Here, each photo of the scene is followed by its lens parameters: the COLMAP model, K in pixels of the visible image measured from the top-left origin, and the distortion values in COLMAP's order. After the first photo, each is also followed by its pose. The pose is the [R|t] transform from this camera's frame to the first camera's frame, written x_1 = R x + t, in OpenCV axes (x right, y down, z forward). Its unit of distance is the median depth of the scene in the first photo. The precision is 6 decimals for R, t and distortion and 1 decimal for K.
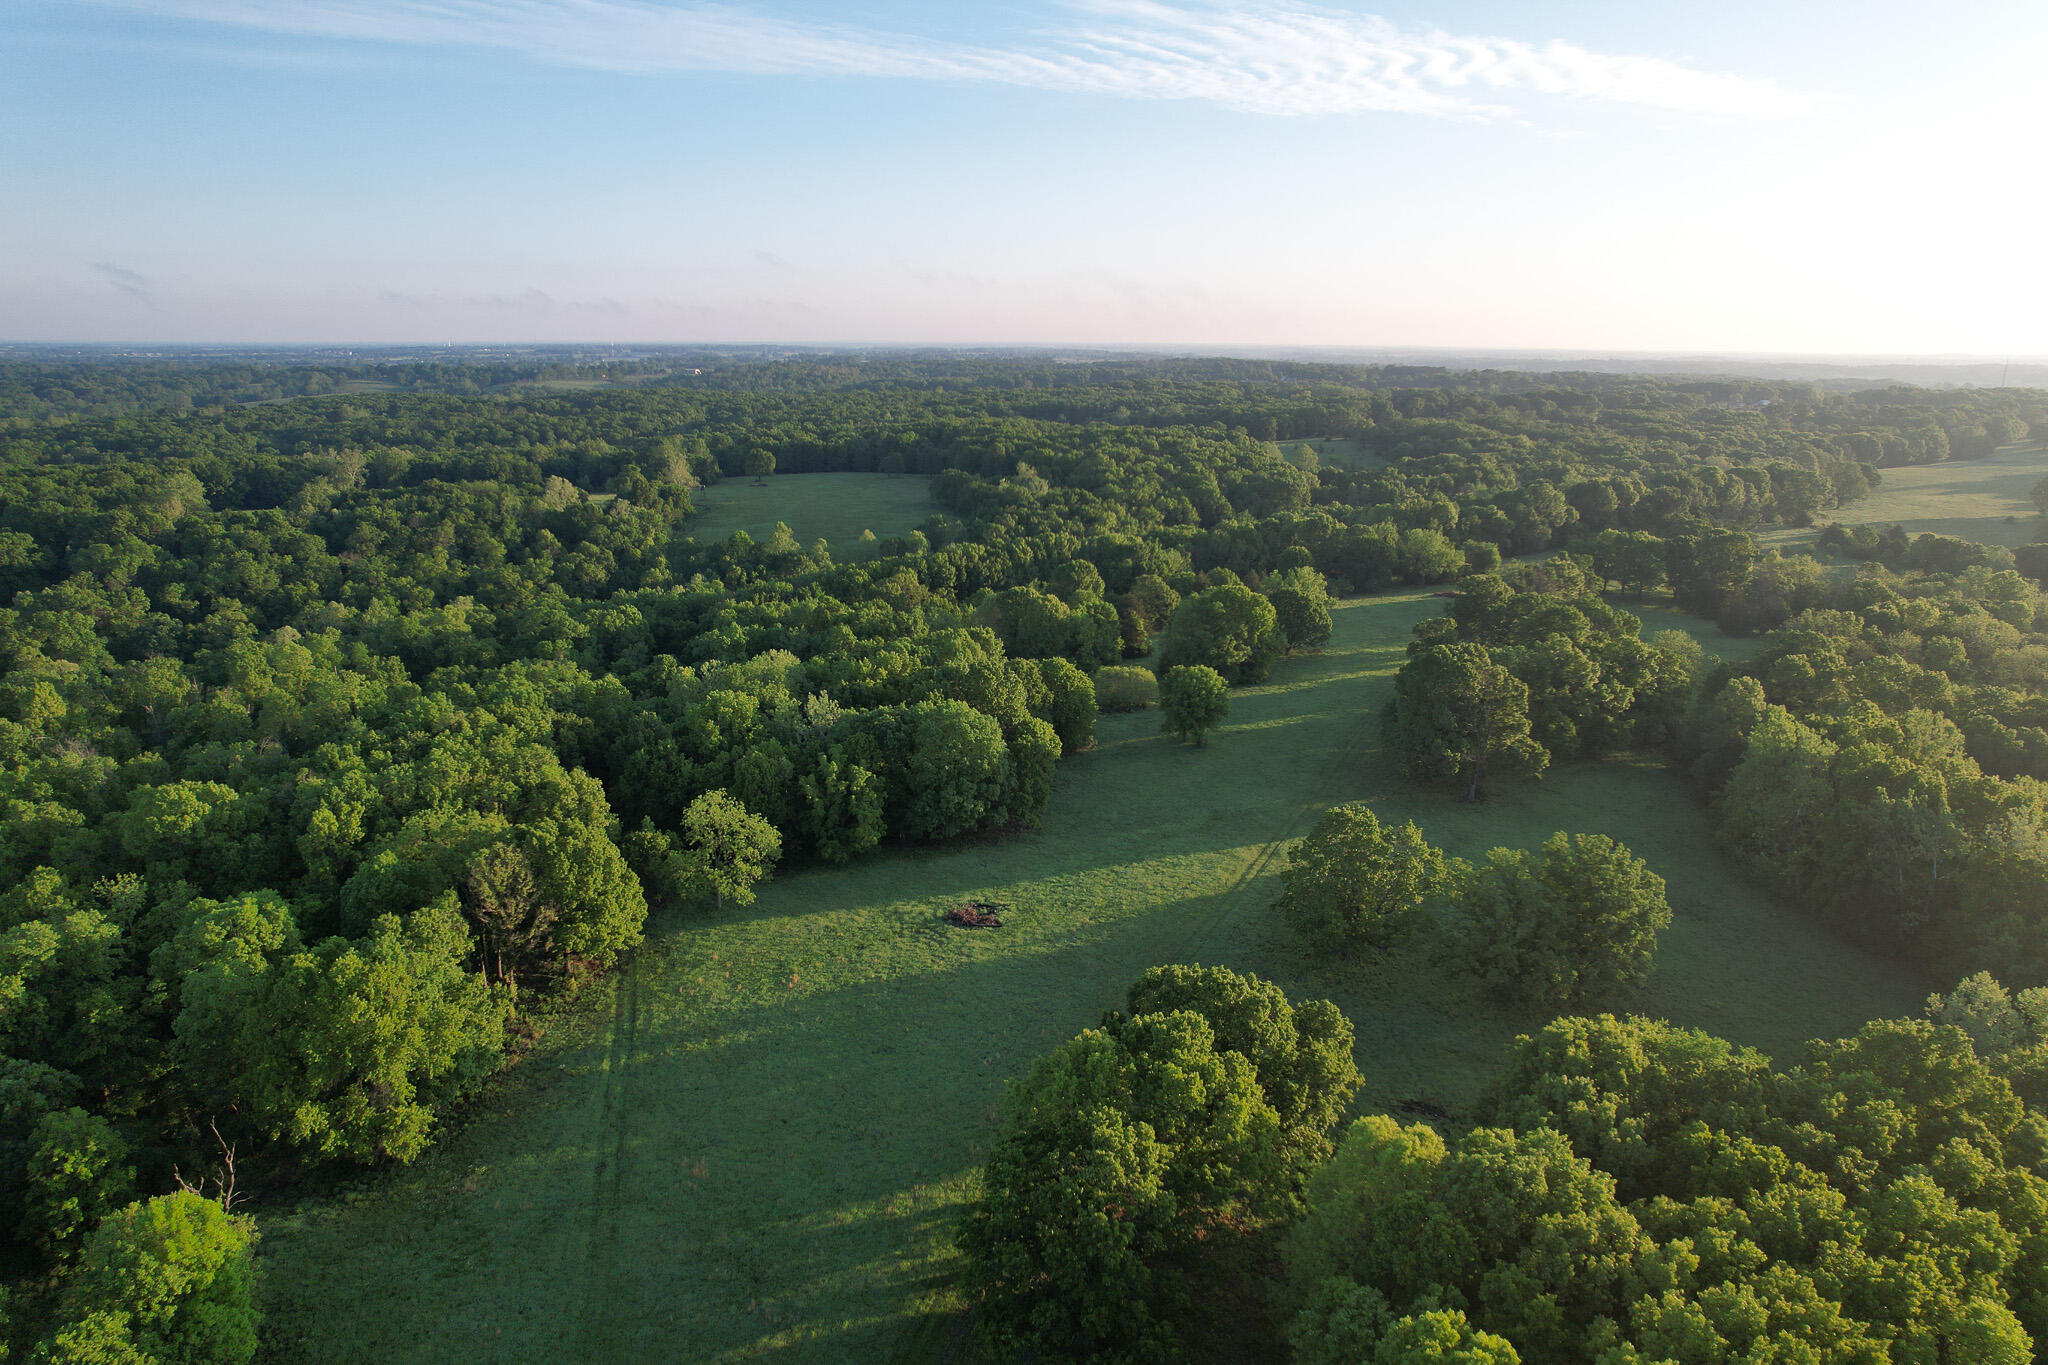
lens RADIAL K [[1317.7, 0, 1024.0], [0, 1317.7, 682.5], [0, 0, 1]] dist [-0.084089, 0.087165]
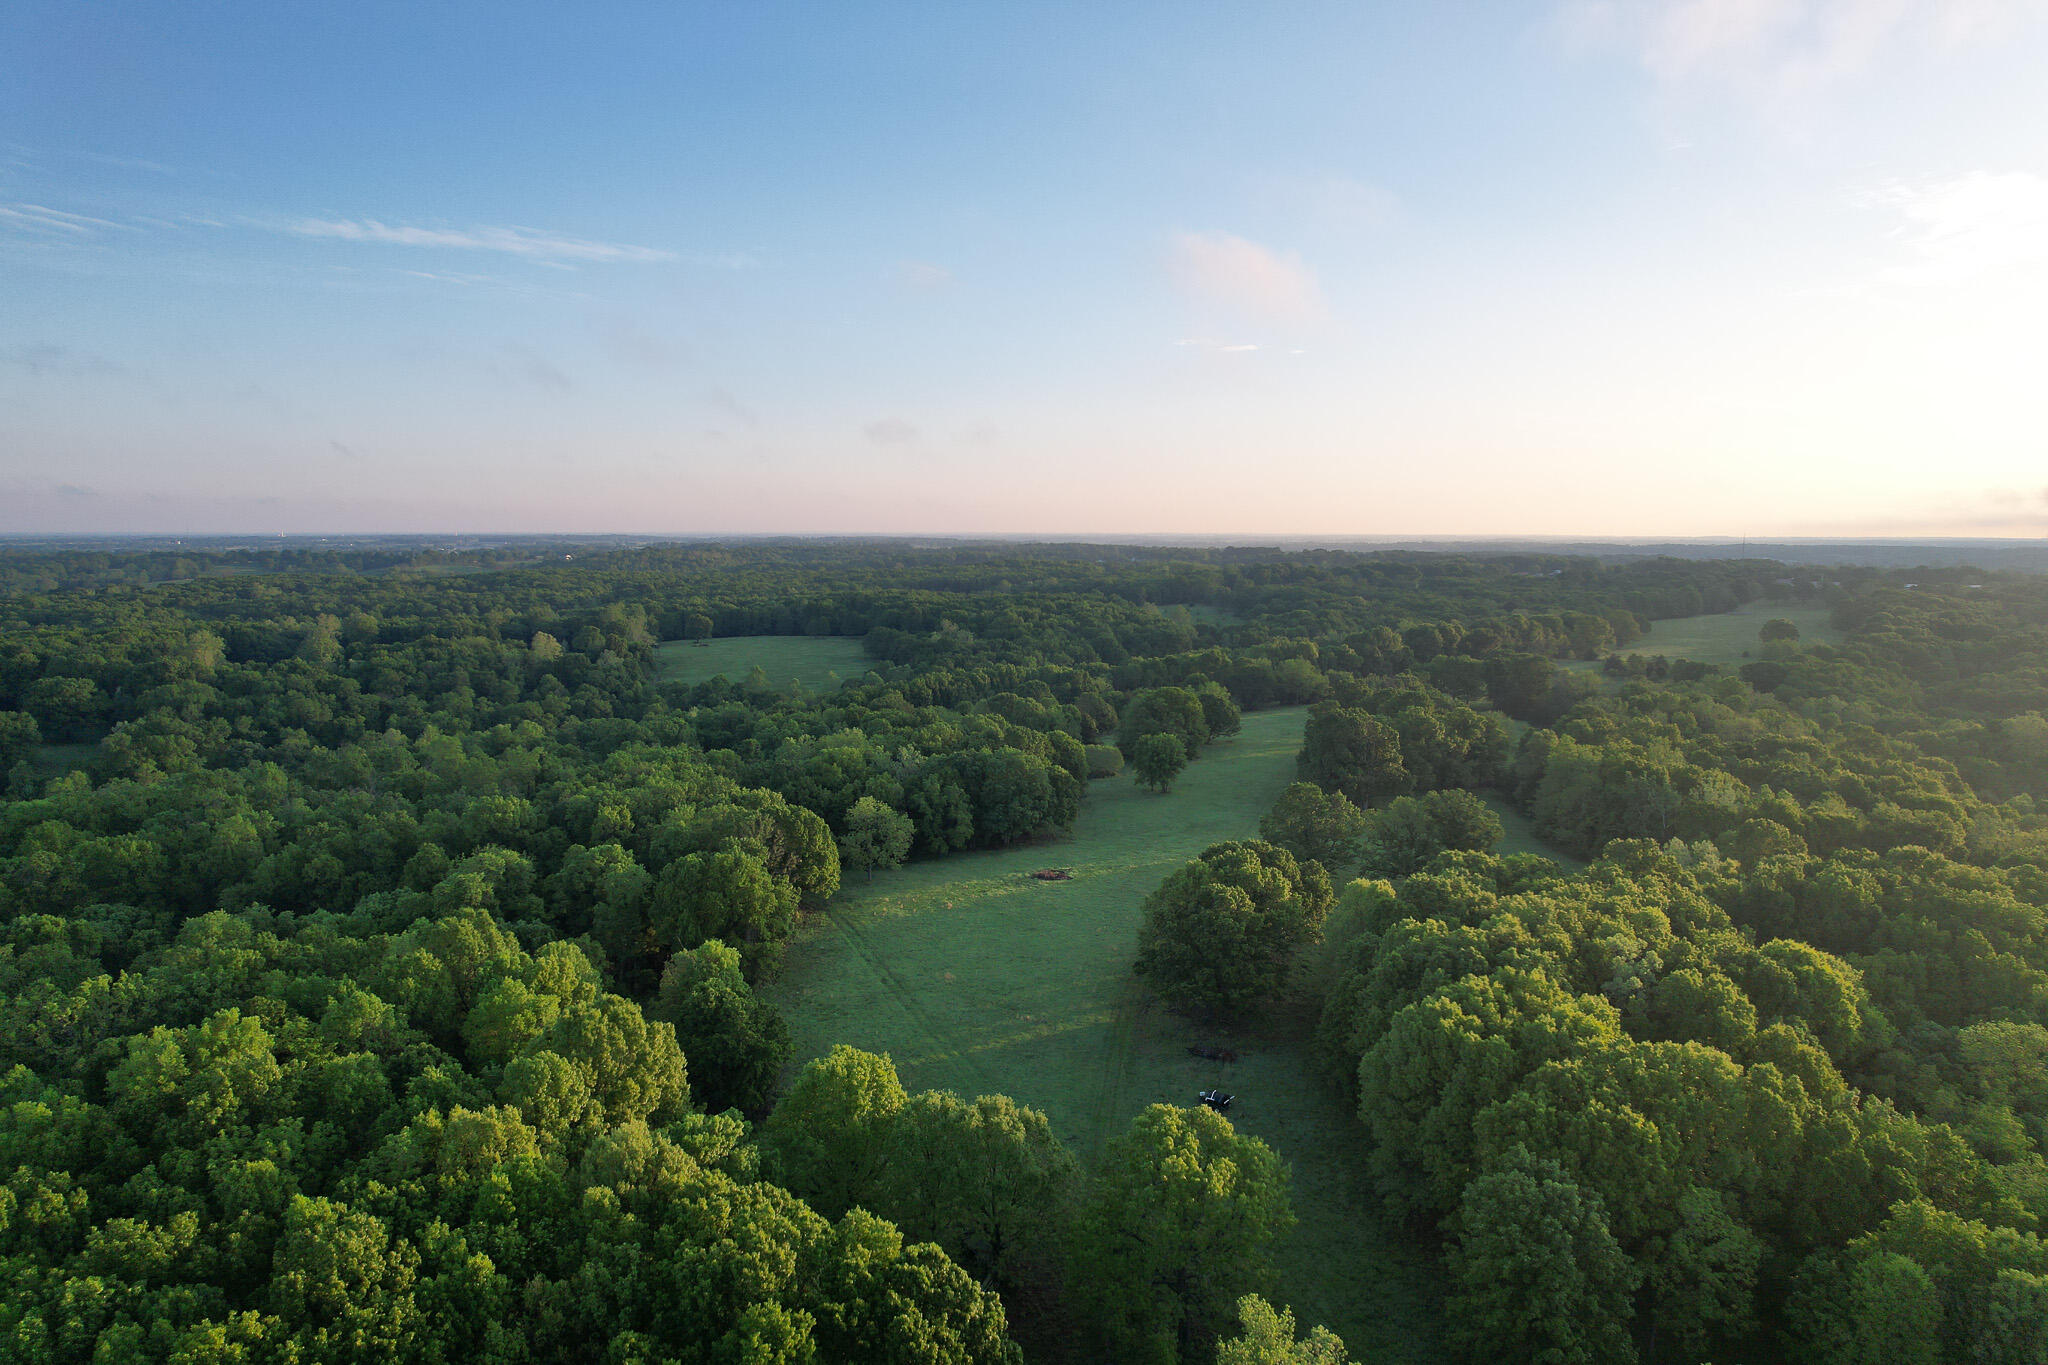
lens RADIAL K [[1311.3, 0, 1024.0], [0, 1311.3, 682.5], [0, 0, 1]] dist [-0.064049, 0.054806]
pose [[0.992990, -0.017364, 0.116916, -0.070709], [0.033451, 0.989995, -0.137077, 0.049429], [-0.113367, 0.140027, 0.983636, -0.138760]]
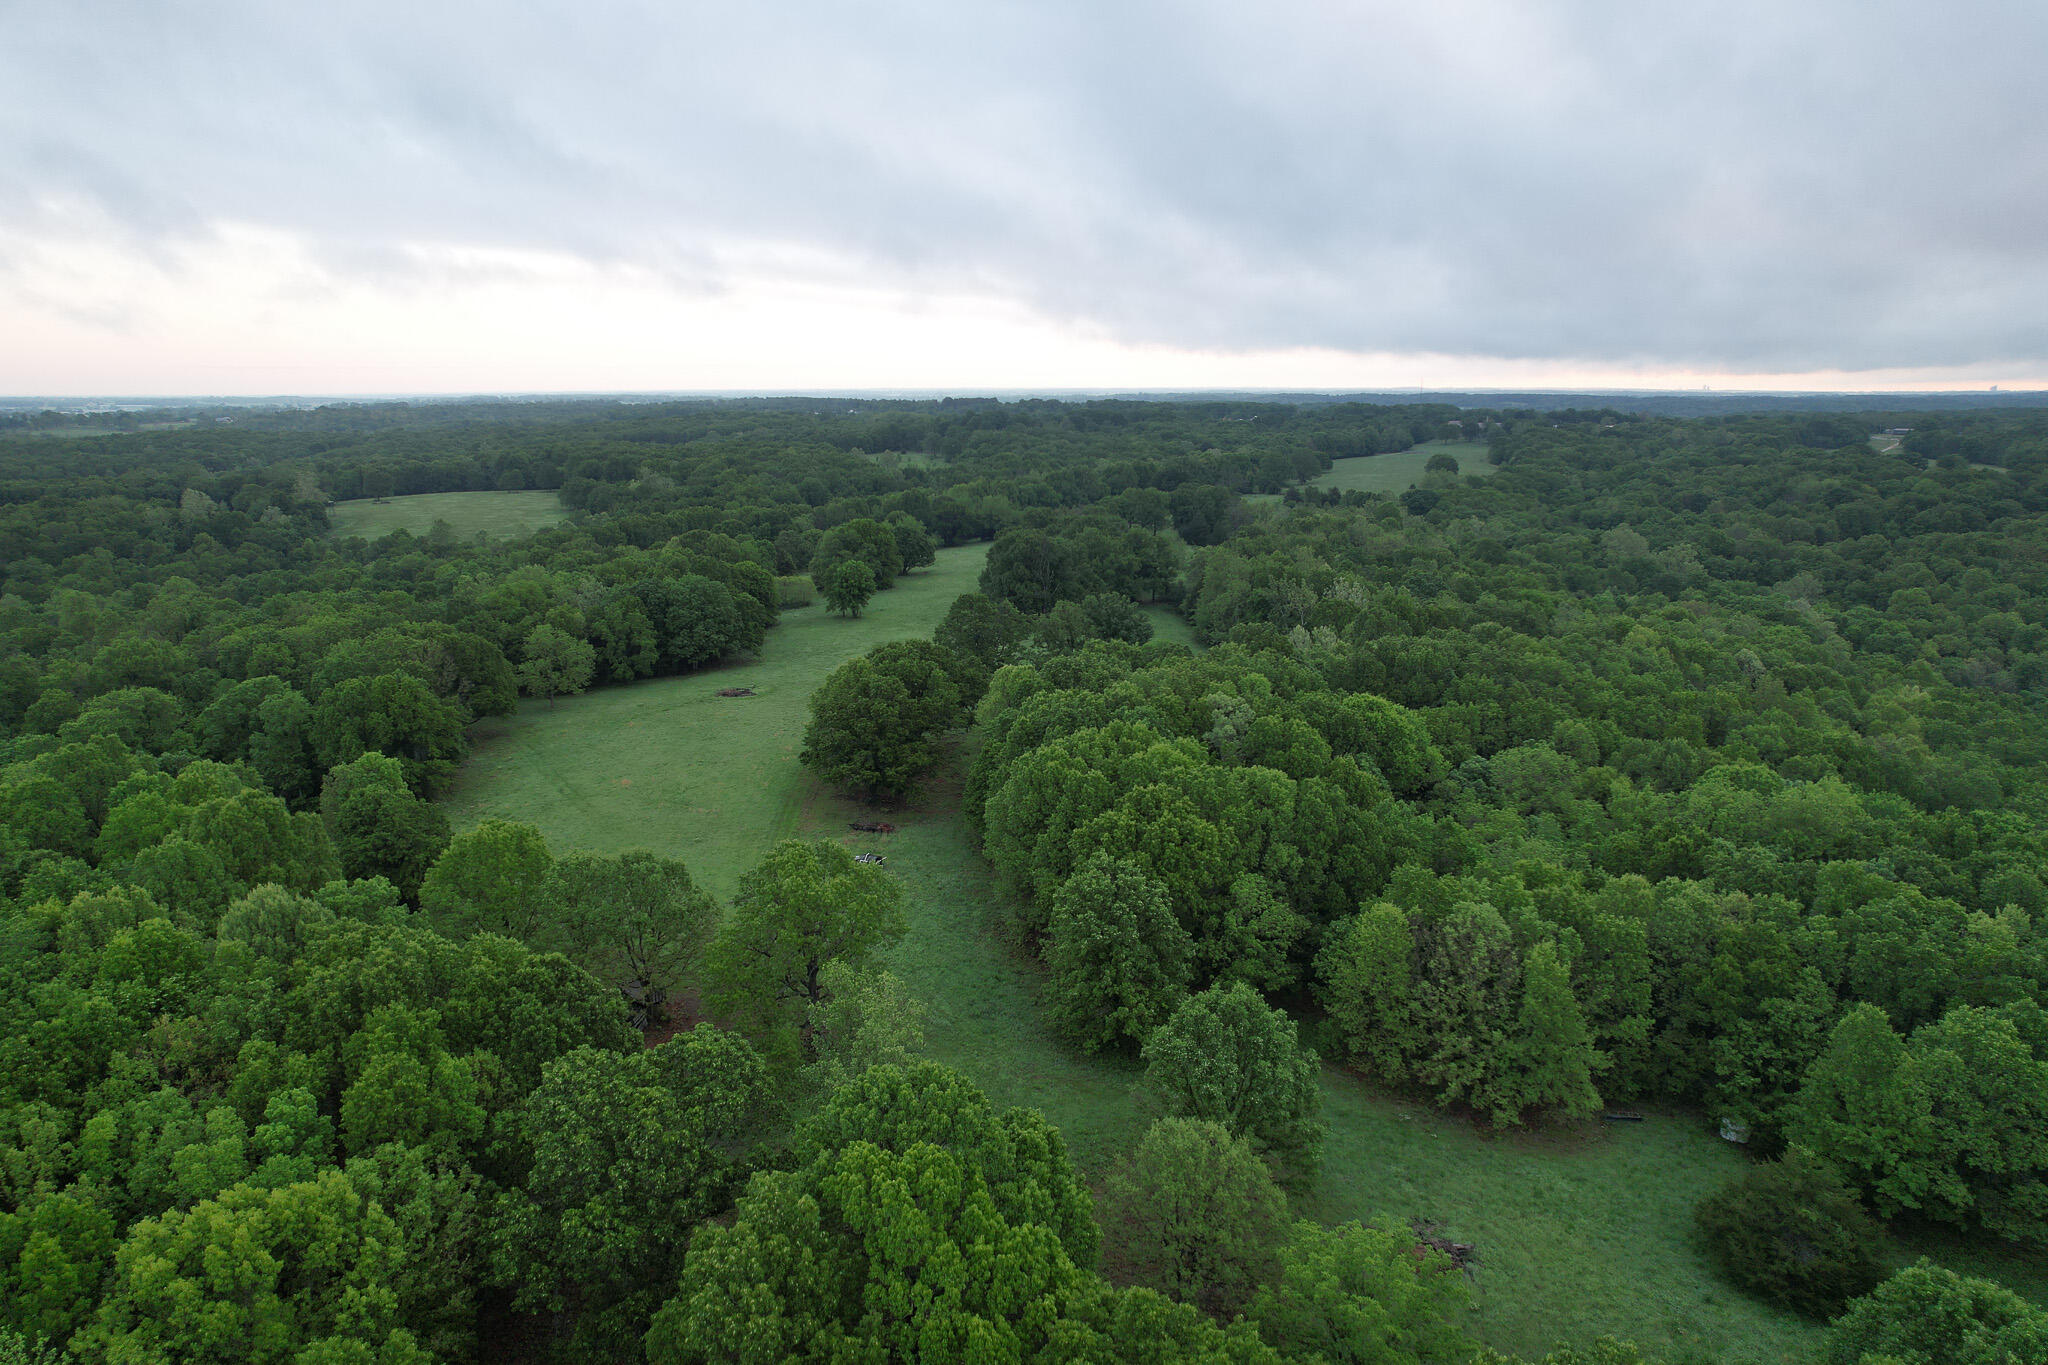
lens RADIAL K [[1311.3, 0, 1024.0], [0, 1311.3, 682.5], [0, 0, 1]] dist [-0.064049, 0.054806]
pose [[0.947299, -0.079883, 0.310231, -0.056867], [0.089685, 0.995818, -0.017436, 0.066821], [-0.307541, 0.044340, 0.950501, -0.158514]]
